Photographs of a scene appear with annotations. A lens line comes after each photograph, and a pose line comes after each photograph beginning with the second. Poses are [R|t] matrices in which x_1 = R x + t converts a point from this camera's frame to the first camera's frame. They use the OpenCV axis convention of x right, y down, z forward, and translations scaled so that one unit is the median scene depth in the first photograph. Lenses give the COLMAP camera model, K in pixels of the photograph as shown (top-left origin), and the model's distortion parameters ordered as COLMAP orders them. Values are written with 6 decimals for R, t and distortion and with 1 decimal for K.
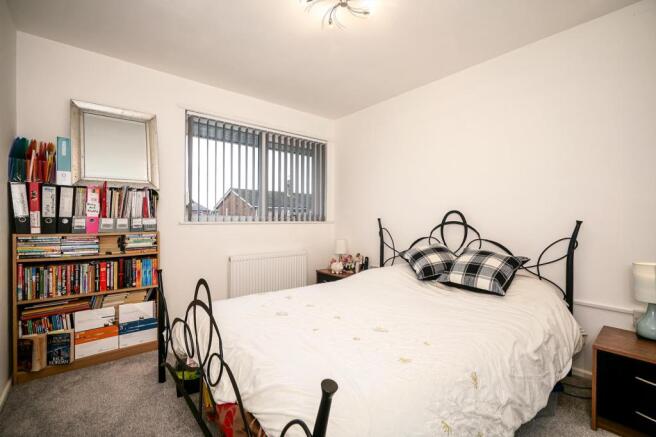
lens RADIAL K [[300.1, 0, 328.0], [0, 300.1, 218.5], [0, 0, 1]] dist [-0.000328, -0.000050]
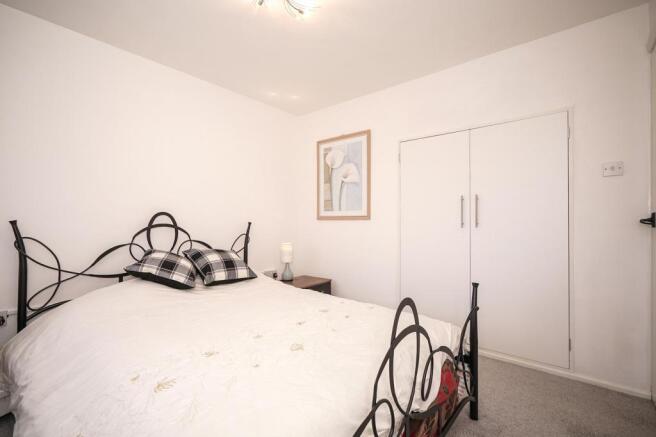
lens RADIAL K [[300.1, 0, 328.0], [0, 300.1, 218.5], [0, 0, 1]] dist [-0.000328, -0.000050]
pose [[-0.172802, 0.004991, 0.984944, -0.581686], [-0.005554, 0.999966, -0.006042, -0.004011], [-0.984941, -0.006514, -0.172768, 0.665775]]
